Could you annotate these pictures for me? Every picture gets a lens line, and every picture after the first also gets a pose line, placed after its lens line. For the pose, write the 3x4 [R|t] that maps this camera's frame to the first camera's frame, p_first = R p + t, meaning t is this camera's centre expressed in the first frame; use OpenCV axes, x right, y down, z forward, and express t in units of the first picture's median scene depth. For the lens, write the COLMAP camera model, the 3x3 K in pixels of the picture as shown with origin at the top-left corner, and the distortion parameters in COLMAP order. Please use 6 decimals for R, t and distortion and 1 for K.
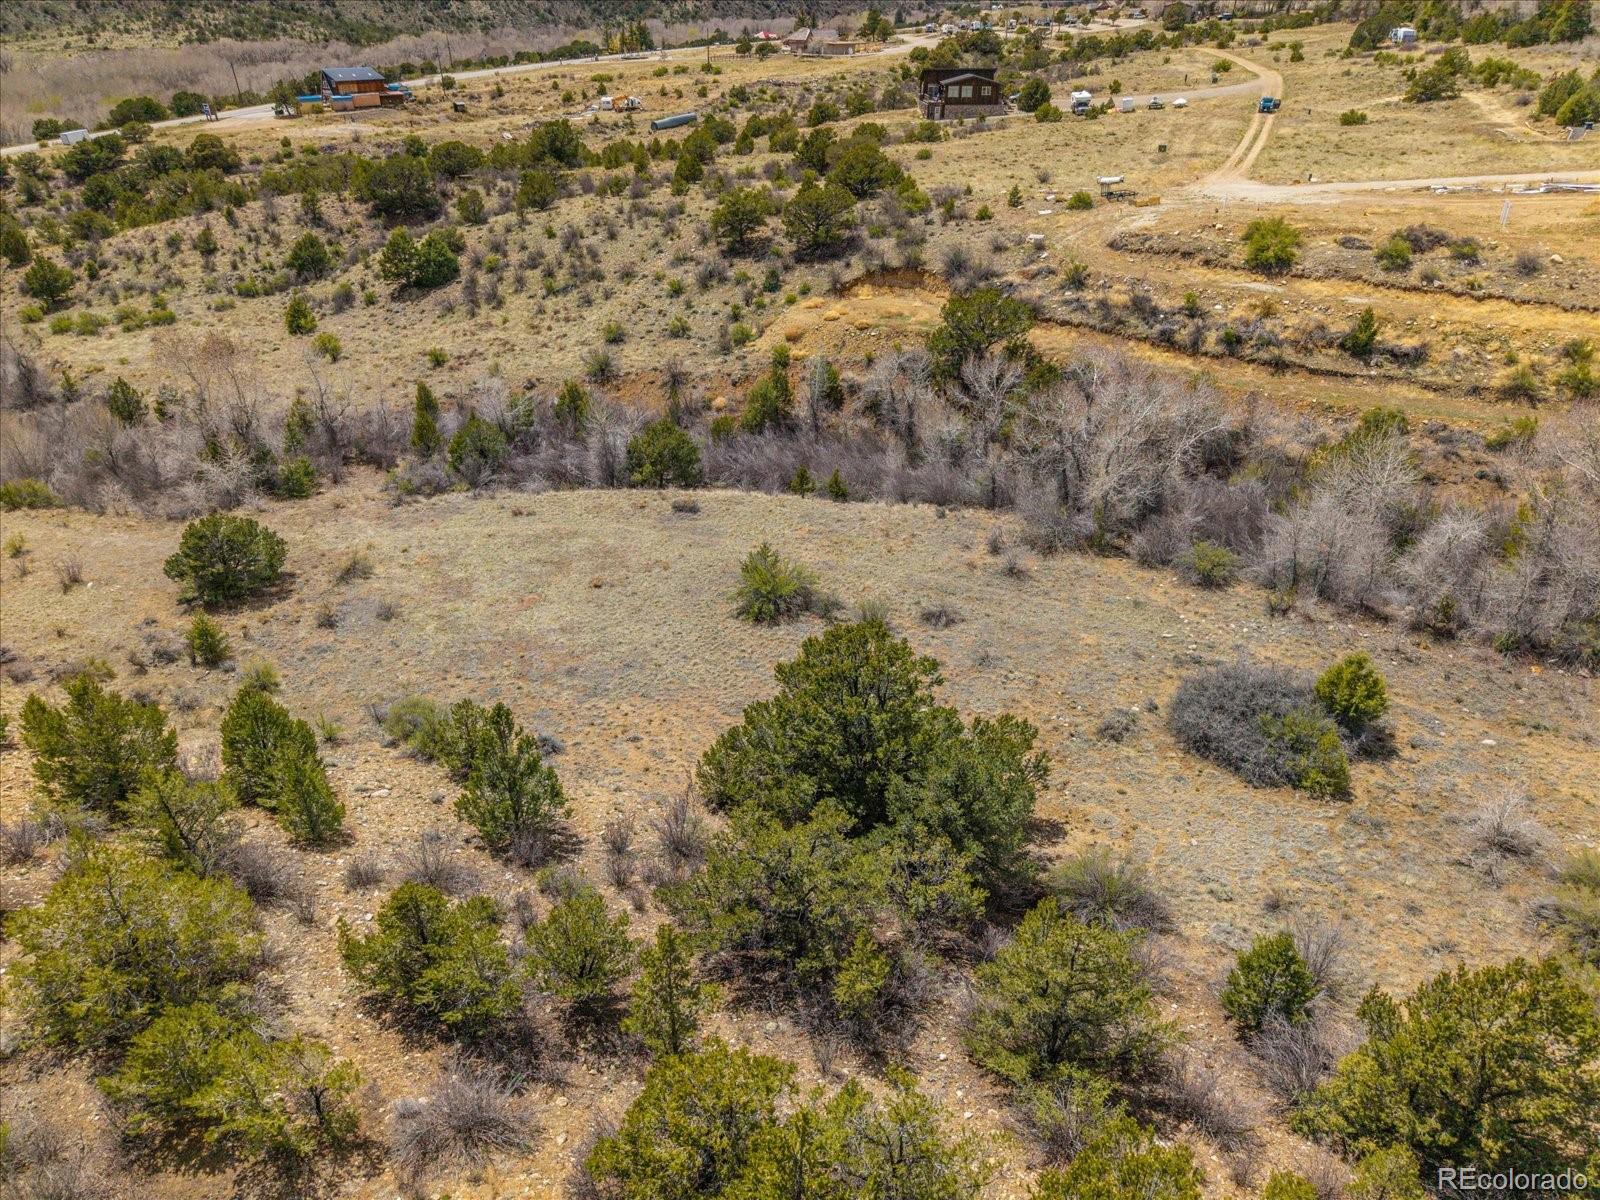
lens RADIAL K [[1071.7, 0, 799.1], [0, 1071.7, 611.8], [0, 0, 1]] dist [0.021499, -0.022015]
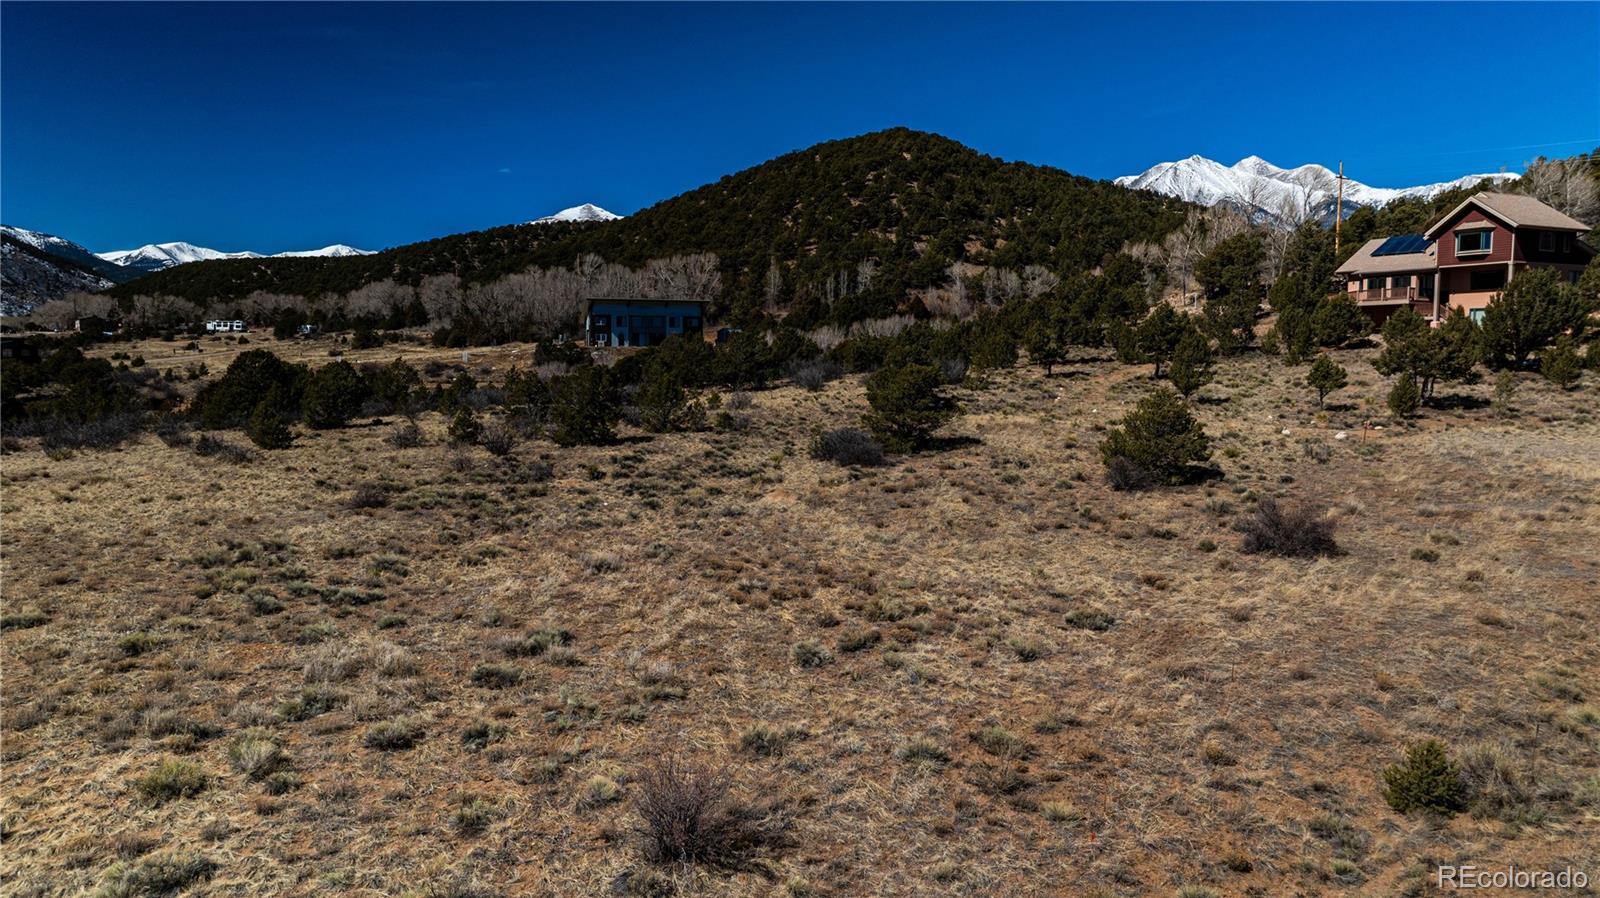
lens RADIAL K [[1131.9, 0, 804.5], [0, 1131.9, 443.8], [0, 0, 1]] dist [-0.029962, 0.021905]
pose [[0.580652, -0.059506, 0.811974, -0.653303], [0.395497, 0.892361, -0.217427, 0.444374], [-0.711636, 0.447383, 0.541686, -0.529734]]
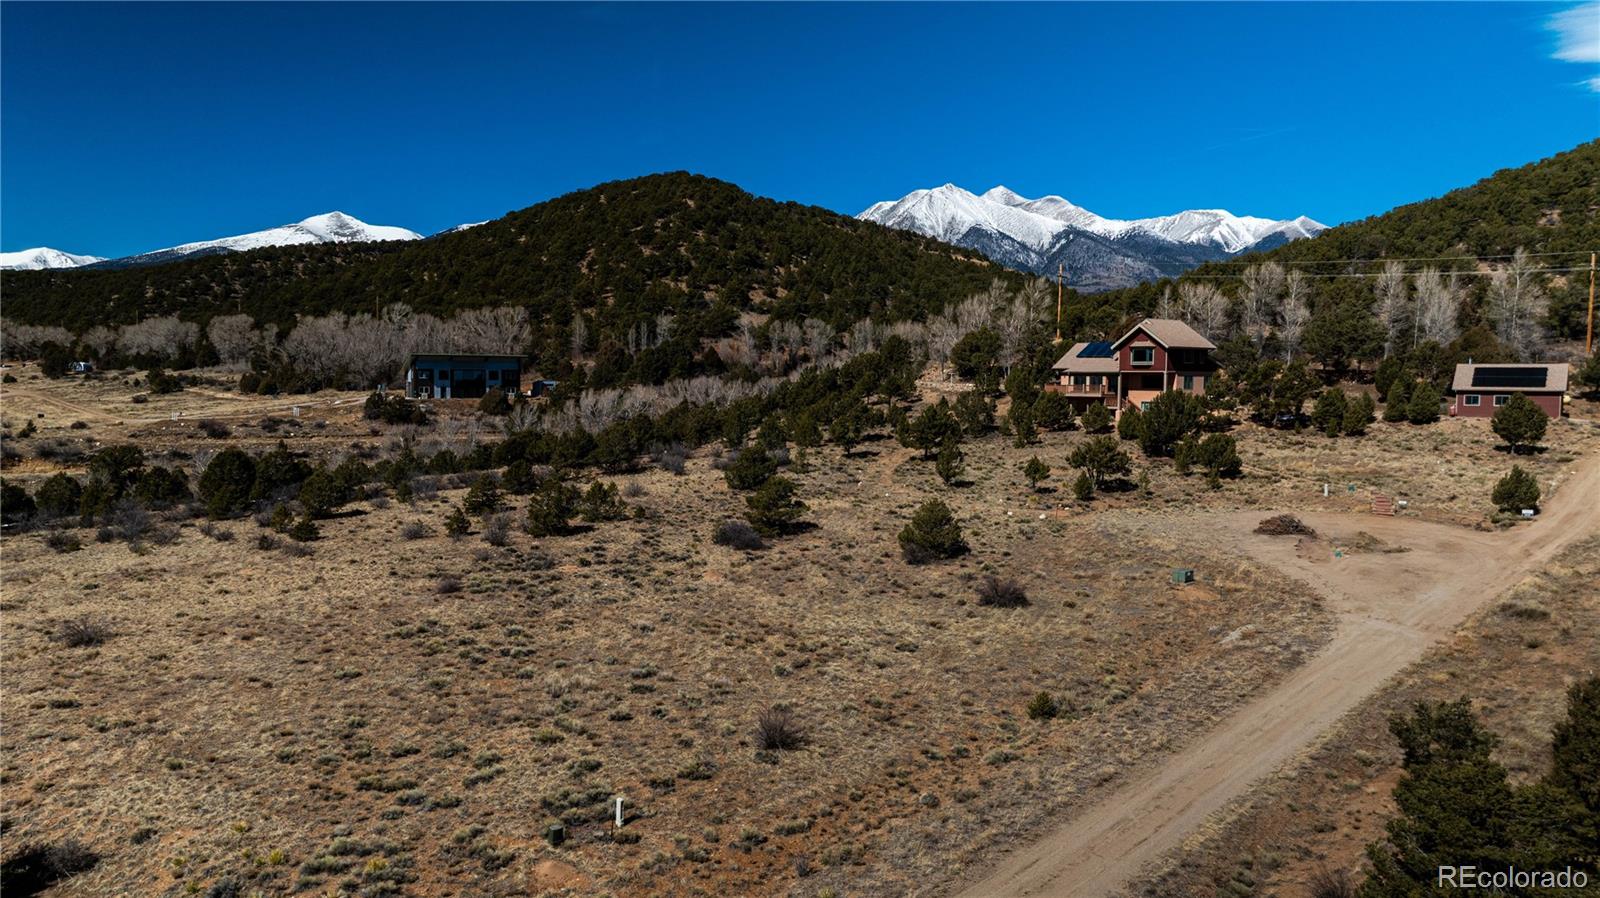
lens RADIAL K [[1131.9, 0, 807.1], [0, 1131.9, 446.3], [0, 0, 1]] dist [-0.029962, 0.021905]
pose [[0.401626, -0.054179, 0.914200, -0.899741], [0.442345, 0.885556, -0.141849, 0.421735], [-0.801890, 0.461362, 0.379628, -0.622826]]
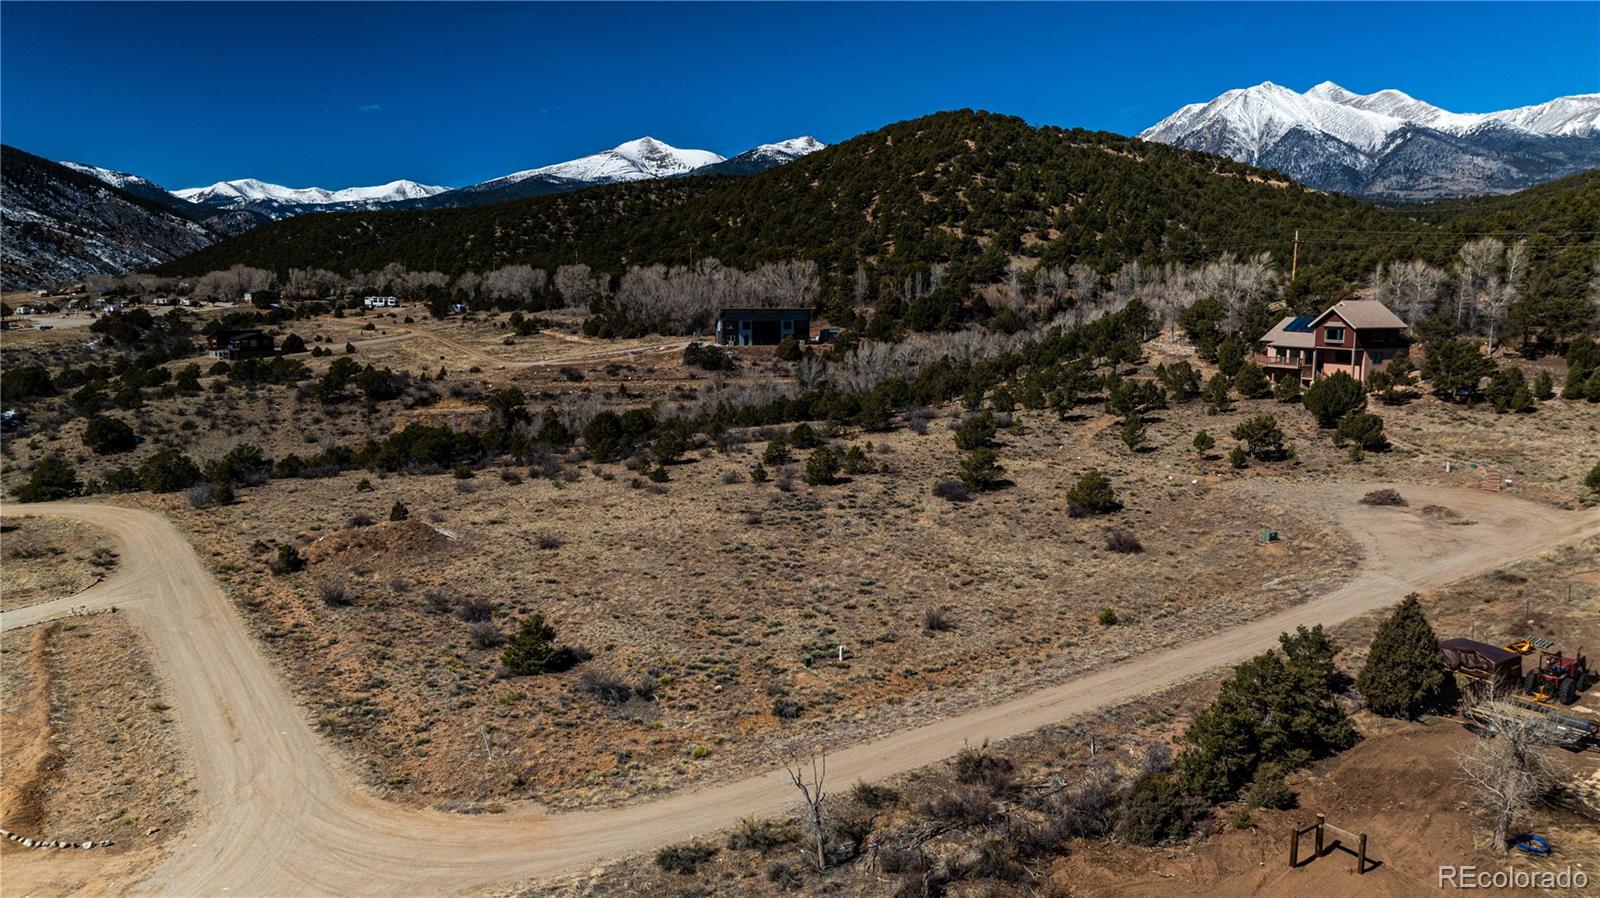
lens RADIAL K [[1131.9, 0, 805.4], [0, 1131.9, 443.9], [0, 0, 1]] dist [-0.029962, 0.021905]
pose [[0.621089, -0.105187, 0.776649, -1.120761], [0.383038, 0.905281, -0.183708, 0.448592], [-0.683762, 0.411585, 0.602551, -0.823252]]
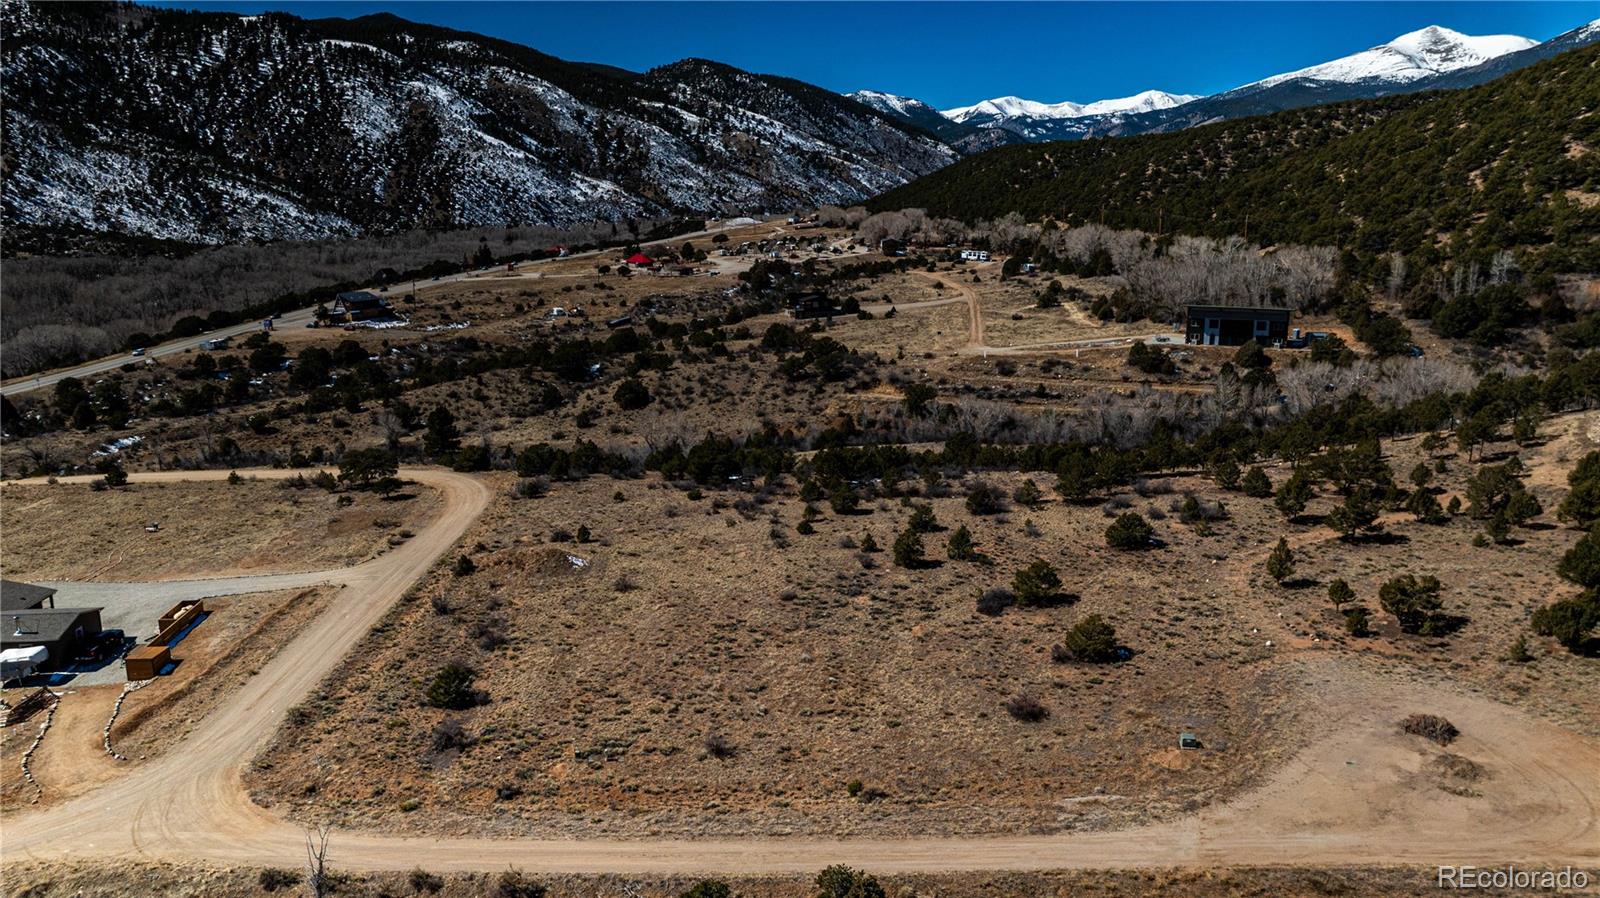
lens RADIAL K [[1131.9, 0, 803.5], [0, 1131.9, 447.8], [0, 0, 1]] dist [-0.029962, 0.021905]
pose [[0.963038, -0.057740, 0.263104, -0.679528], [0.132063, 0.952518, -0.274350, 0.475746], [-0.234770, 0.298956, 0.924937, -1.221544]]
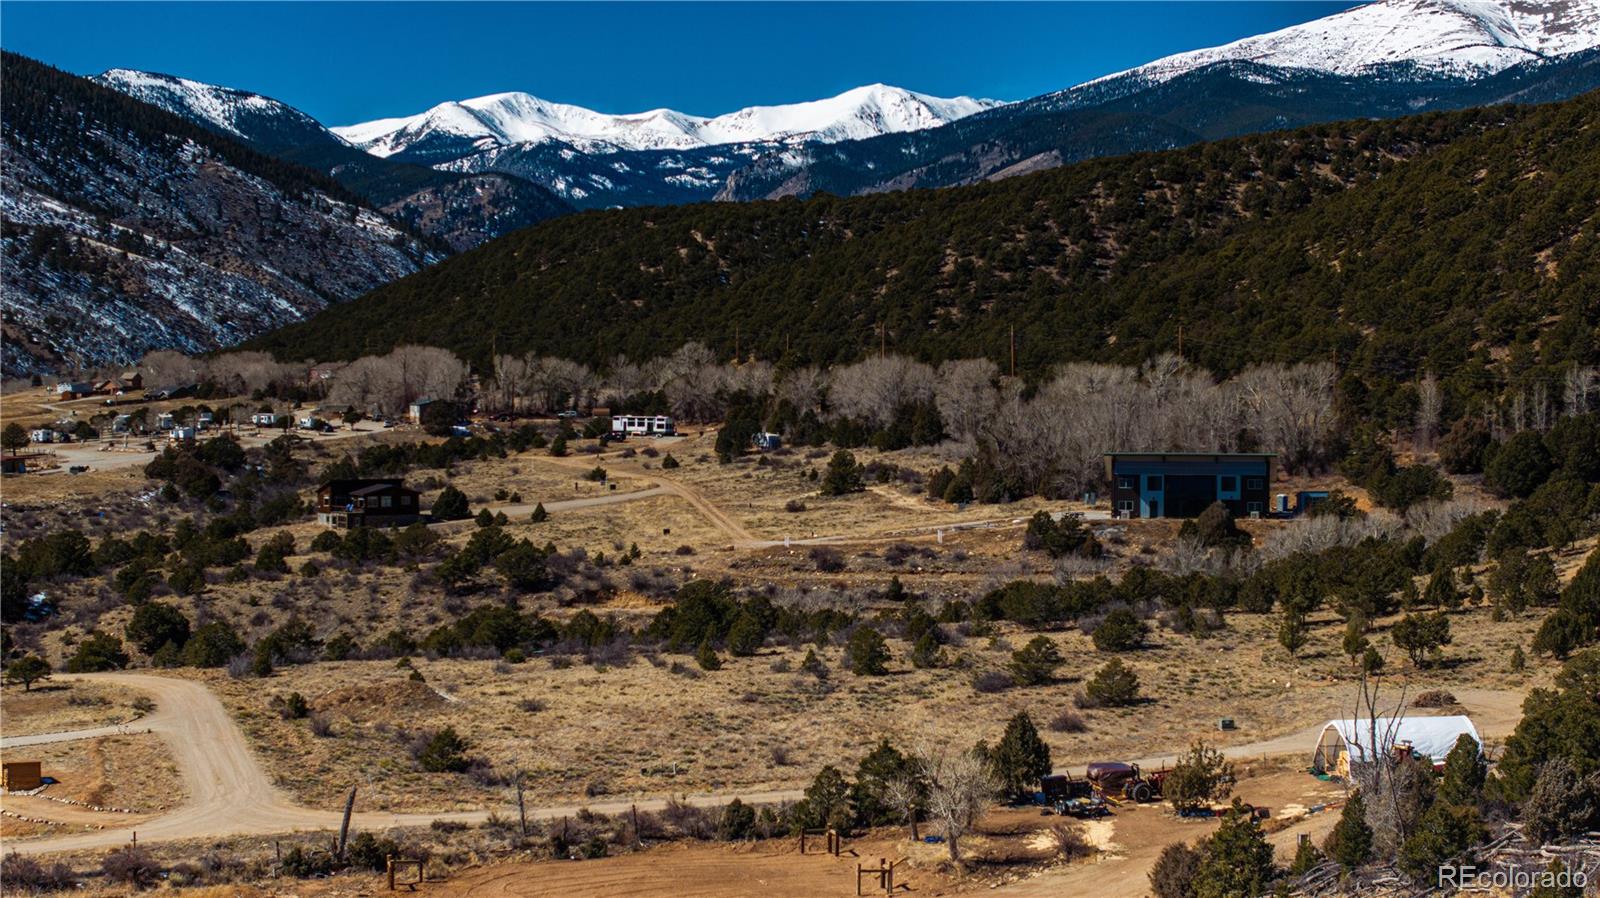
lens RADIAL K [[3202.4, 0, 809.4], [0, 3202.4, 452.4], [0, 0, 1]] dist [-0.074263, 0.000000]
pose [[0.857081, -0.013760, 0.514998, -1.663192], [0.252269, 0.882807, -0.396248, 1.145796], [-0.449191, 0.469535, 0.760108, -2.204184]]
